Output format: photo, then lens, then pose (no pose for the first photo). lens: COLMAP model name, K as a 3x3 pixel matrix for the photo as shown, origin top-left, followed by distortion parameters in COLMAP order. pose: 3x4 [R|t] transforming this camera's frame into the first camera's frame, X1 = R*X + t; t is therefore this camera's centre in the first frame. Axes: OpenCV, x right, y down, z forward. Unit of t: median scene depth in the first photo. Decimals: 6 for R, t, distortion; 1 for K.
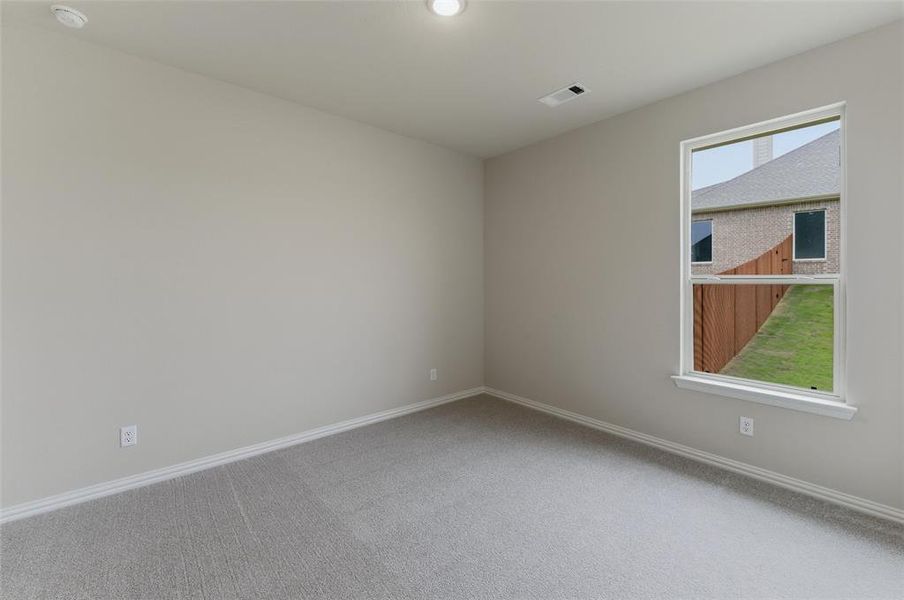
lens RADIAL K [[376.6, 0, 450.7], [0, 376.6, 279.1], [0, 0, 1]] dist [-0.002942, 0.000643]
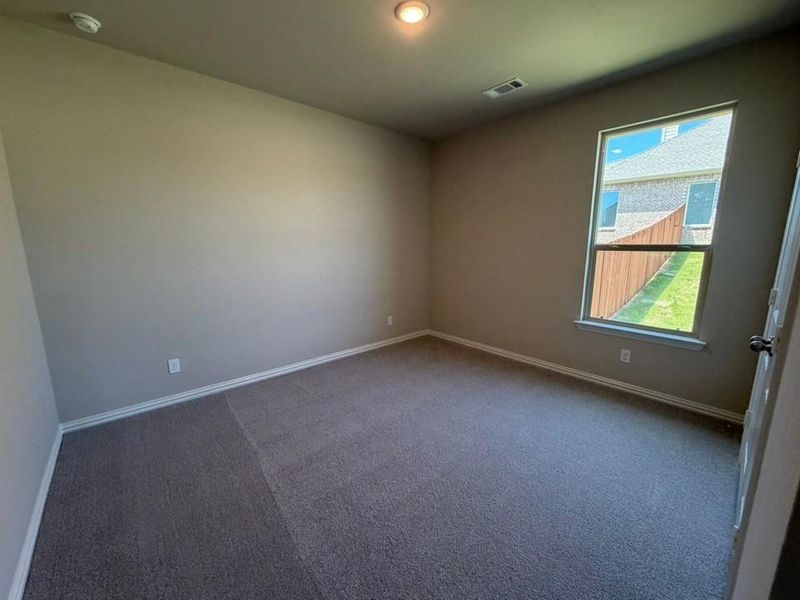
lens RADIAL K [[319.8, 0, 394.5], [0, 319.8, 295.3], [0, 0, 1]] dist [0.001880, -0.001461]
pose [[0.999933, -0.005760, 0.010071, -0.054897], [0.003966, 0.985461, 0.169858, -0.024418], [-0.010903, -0.169807, 0.985417, -0.087147]]
